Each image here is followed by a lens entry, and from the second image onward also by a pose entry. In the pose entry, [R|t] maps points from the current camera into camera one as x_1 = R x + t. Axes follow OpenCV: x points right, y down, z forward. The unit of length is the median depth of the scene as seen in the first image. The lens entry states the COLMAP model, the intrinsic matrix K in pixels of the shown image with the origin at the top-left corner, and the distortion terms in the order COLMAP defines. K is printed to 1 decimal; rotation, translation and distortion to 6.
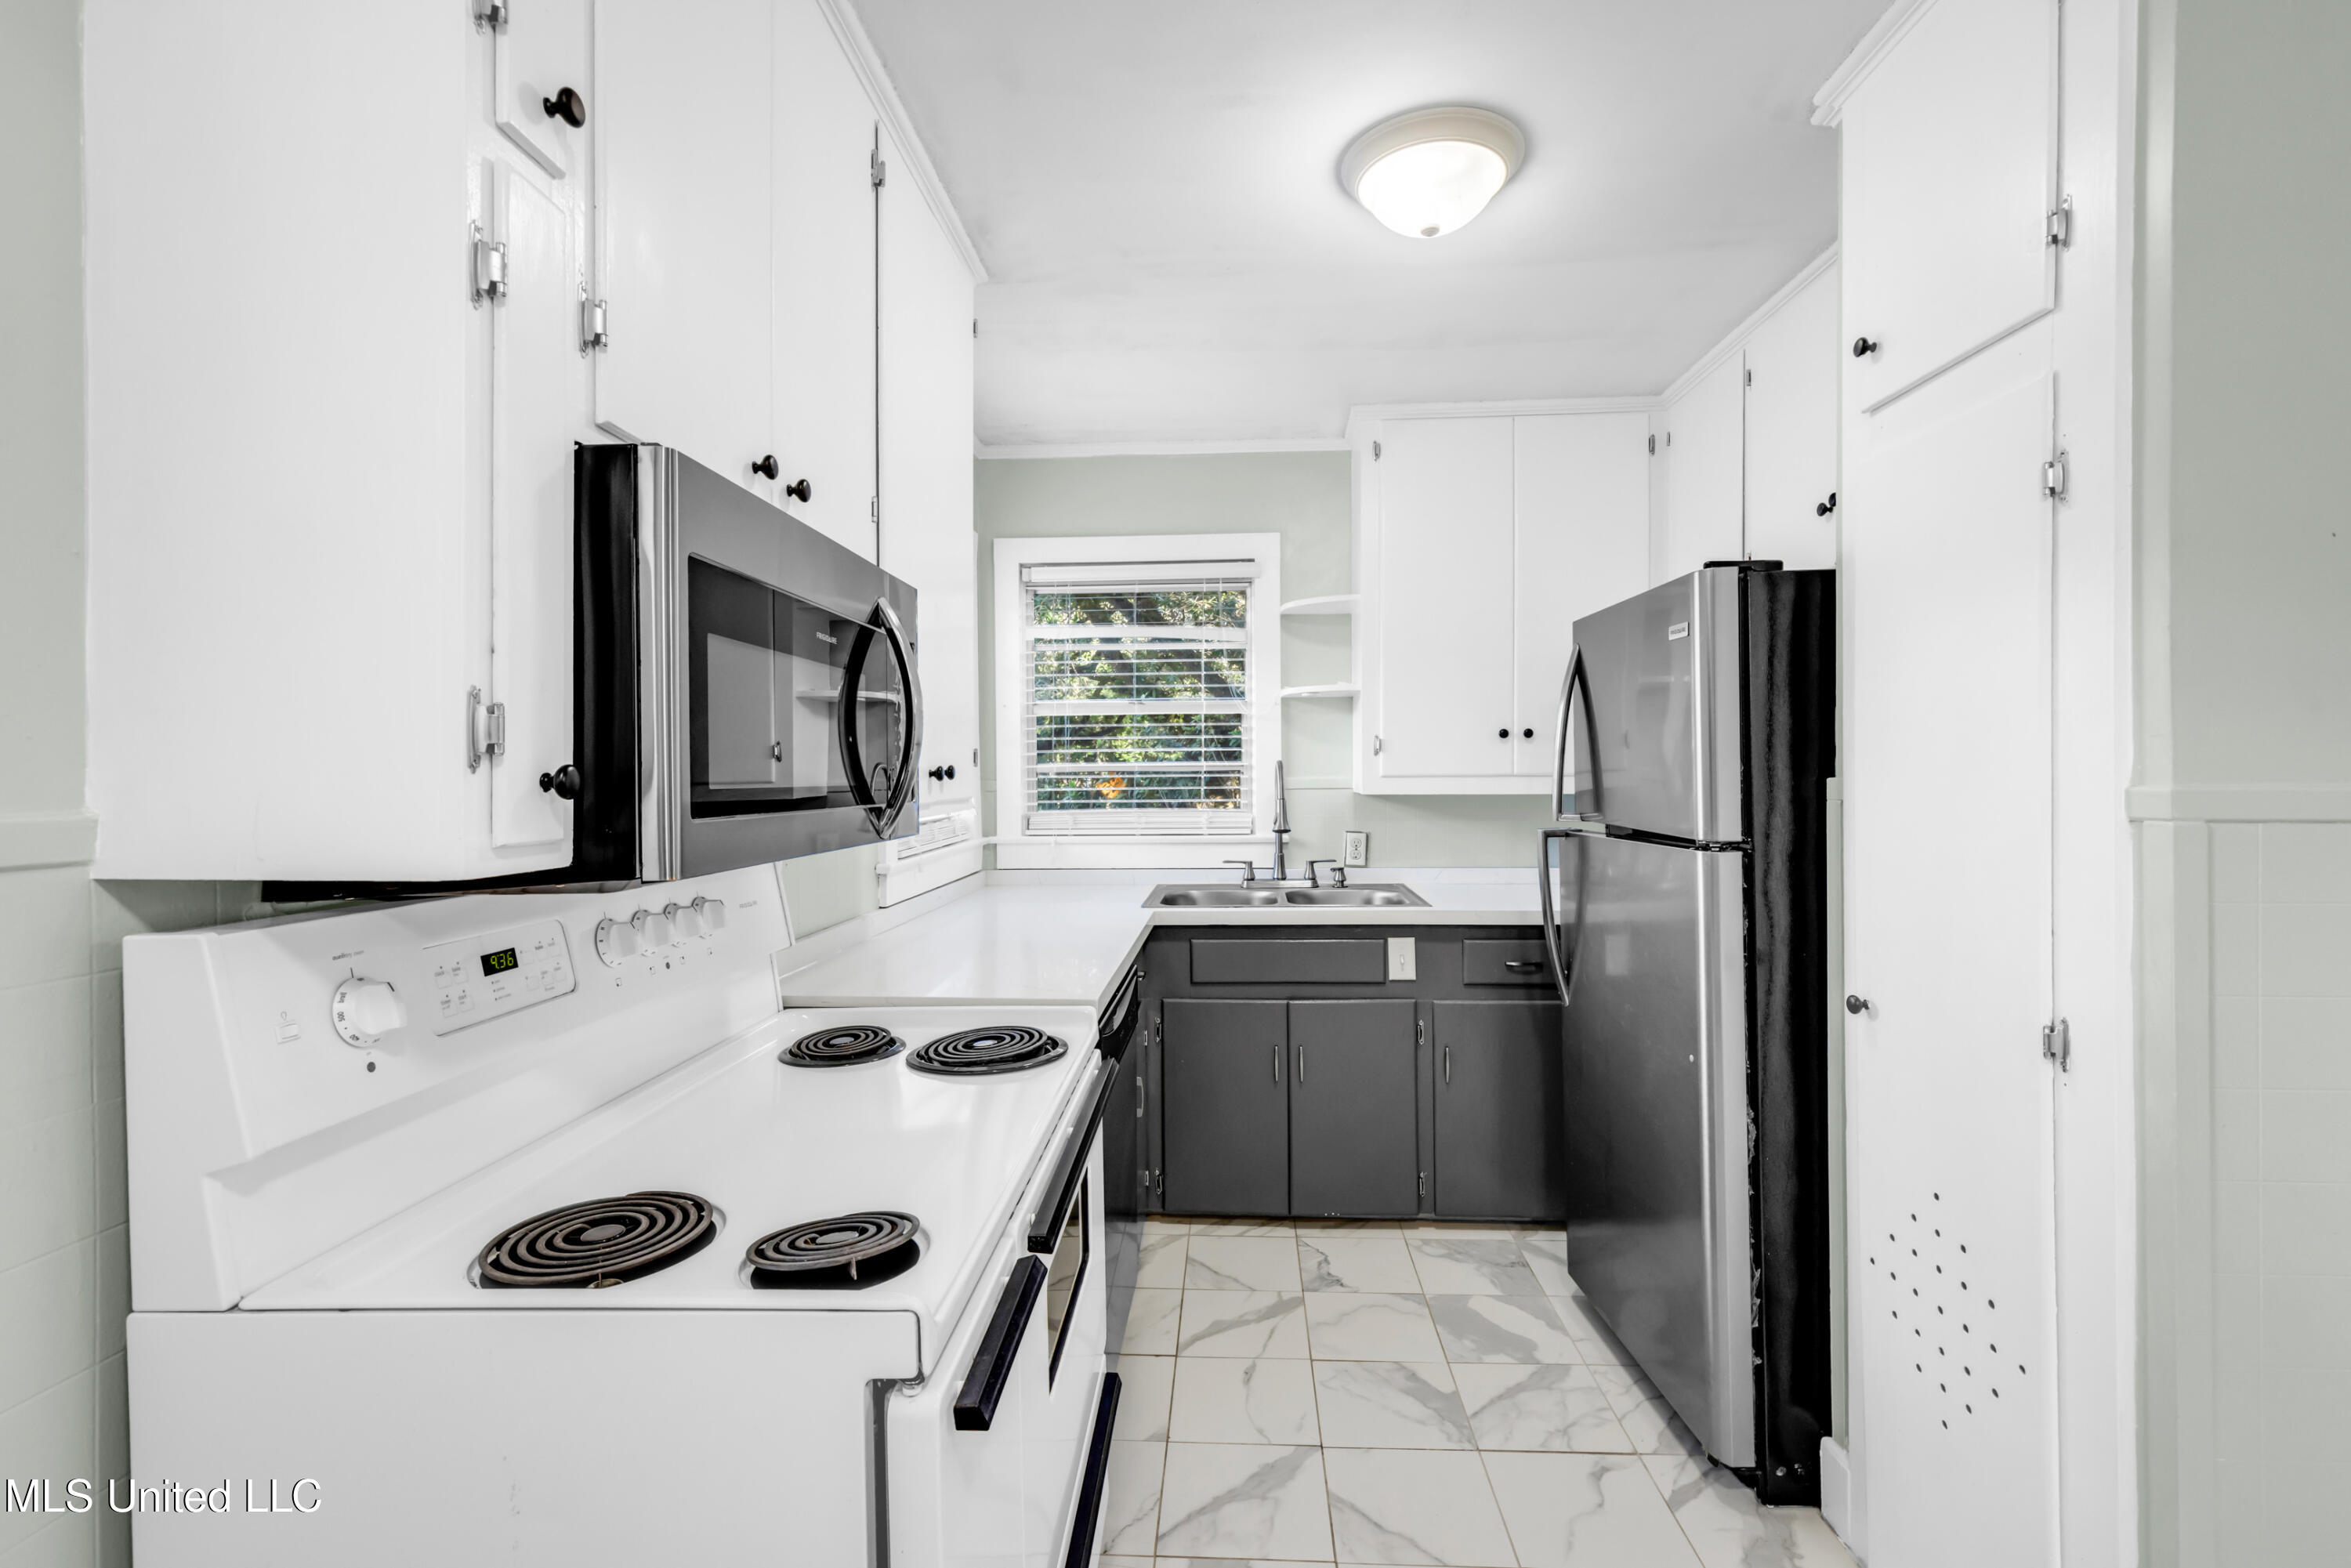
lens RADIAL K [[1053.9, 0, 1179.3], [0, 1053.9, 777.4], [0, 0, 1]] dist [0.001951, -0.000172]
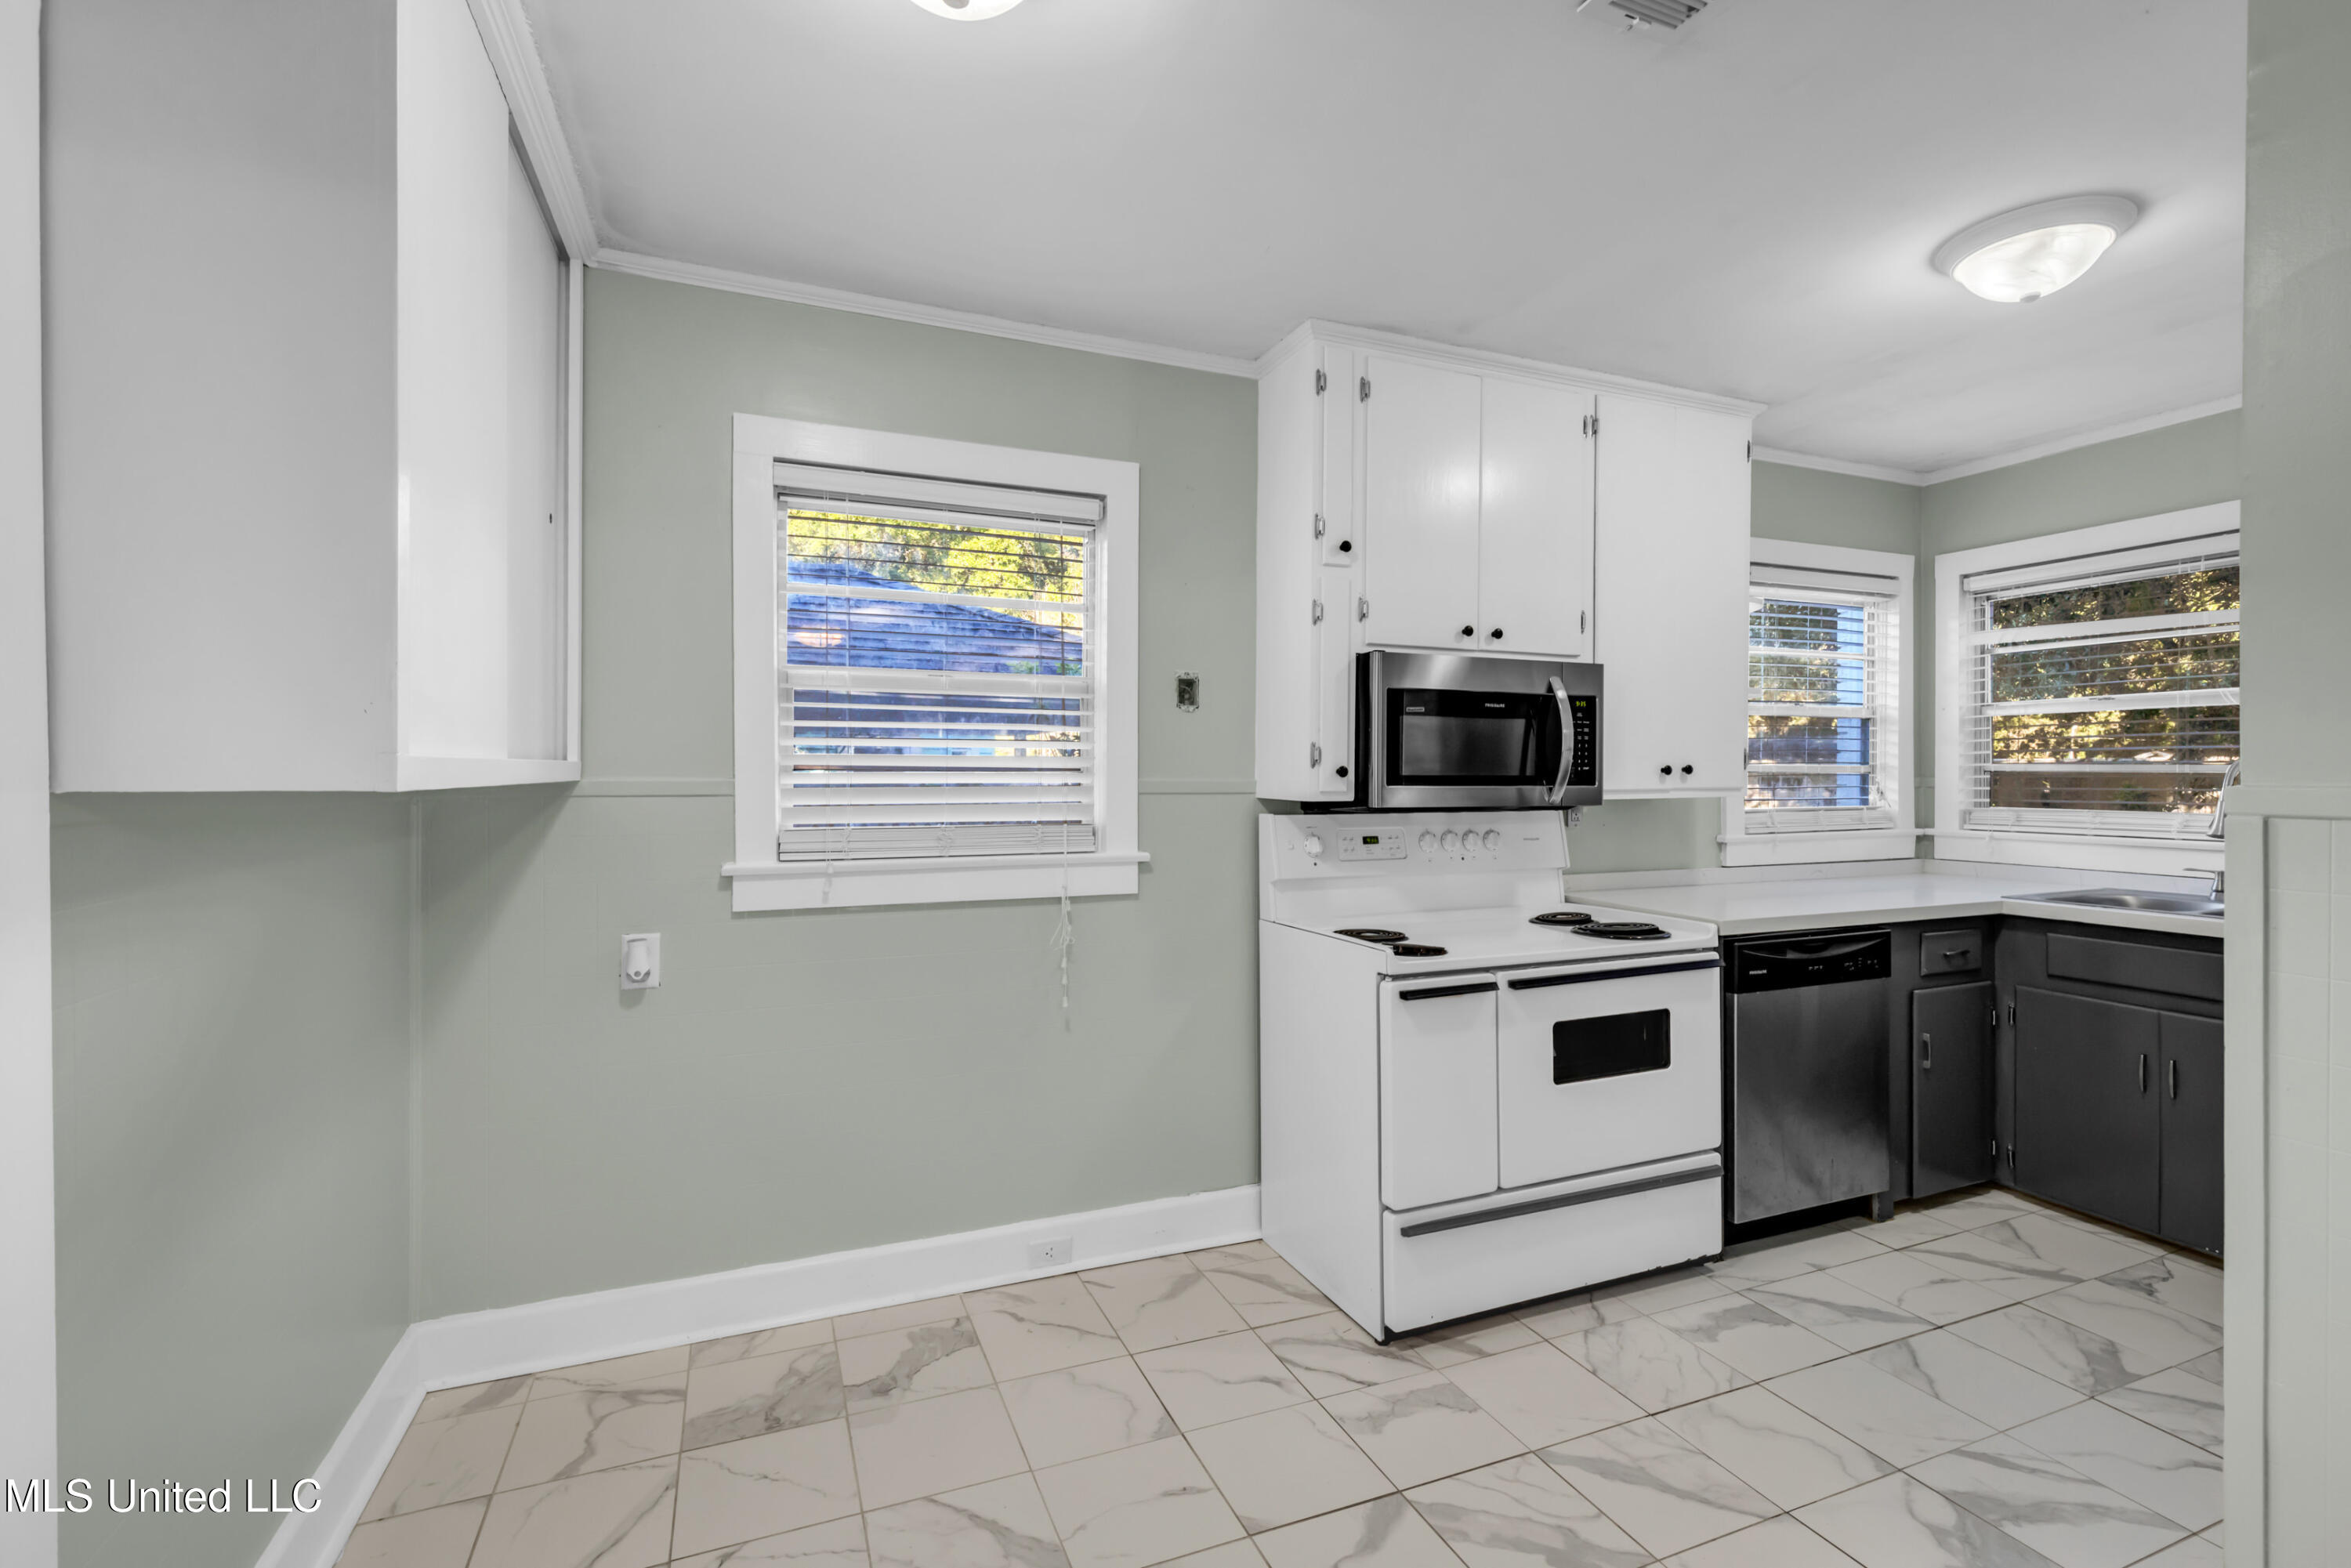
lens RADIAL K [[1048.1, 0, 1169.5], [0, 1048.1, 781.9], [0, 0, 1]] dist [-0.000520, 0.000152]
pose [[0.420549, 0.015453, -0.907138, 0.586916], [-0.008046, 0.999879, 0.013302, -0.000690], [0.907234, 0.001705, 0.420622, -0.215855]]
